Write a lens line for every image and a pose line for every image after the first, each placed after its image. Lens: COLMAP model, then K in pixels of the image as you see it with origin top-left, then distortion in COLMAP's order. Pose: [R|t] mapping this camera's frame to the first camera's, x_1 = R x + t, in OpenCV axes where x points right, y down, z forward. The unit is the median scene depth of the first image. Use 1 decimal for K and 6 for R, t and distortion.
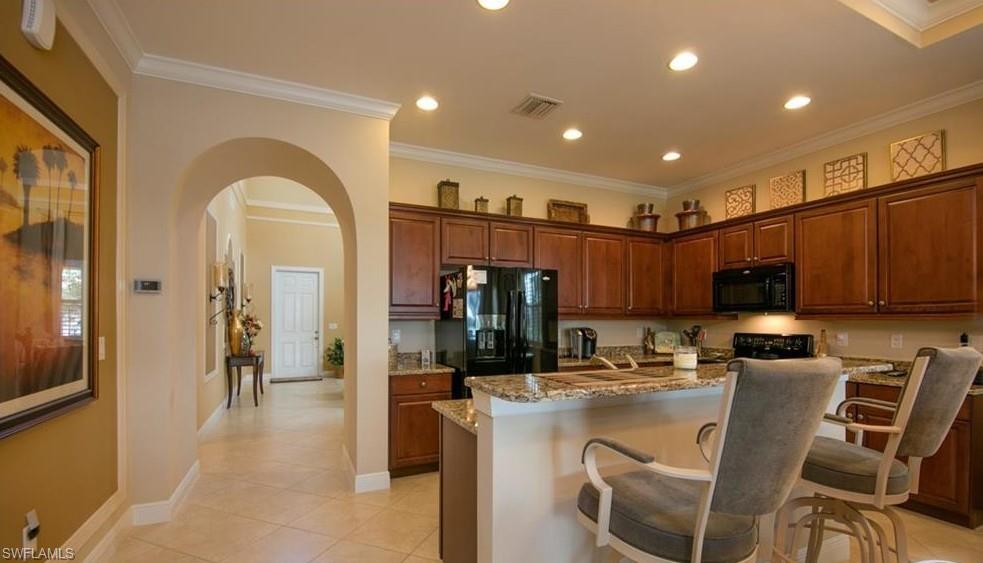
lens RADIAL K [[428.4, 0, 490.7], [0, 428.4, 320.3], [0, 0, 1]] dist [-0.000324, -0.000351]
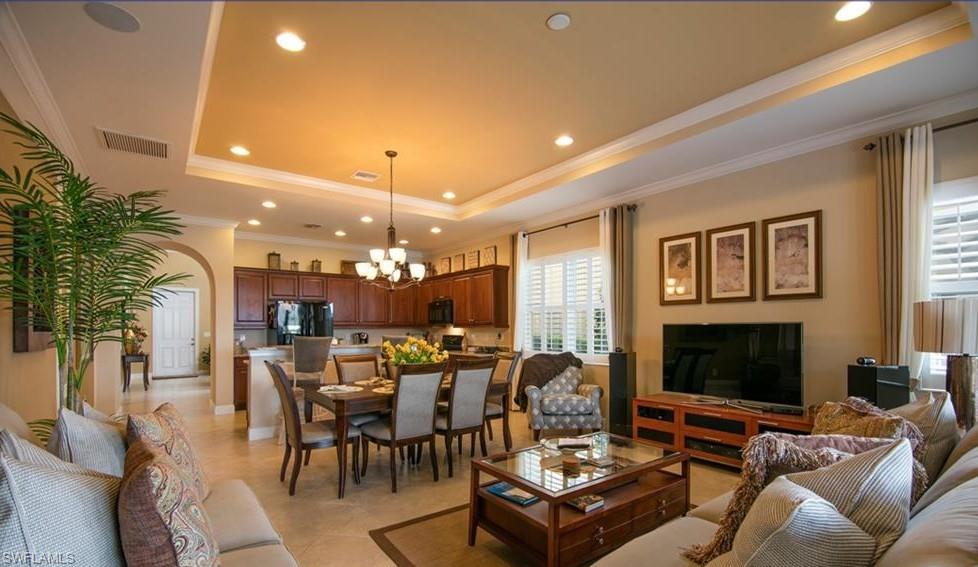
lens RADIAL K [[422.5, 0, 490.9], [0, 422.5, 325.1], [0, 0, 1]] dist [-0.005249, -0.000603]
pose [[0.973806, -0.003279, 0.227358, 0.357457], [0.005602, 0.999938, -0.009573, 0.004821], [-0.227313, 0.010595, 0.973764, -0.876881]]
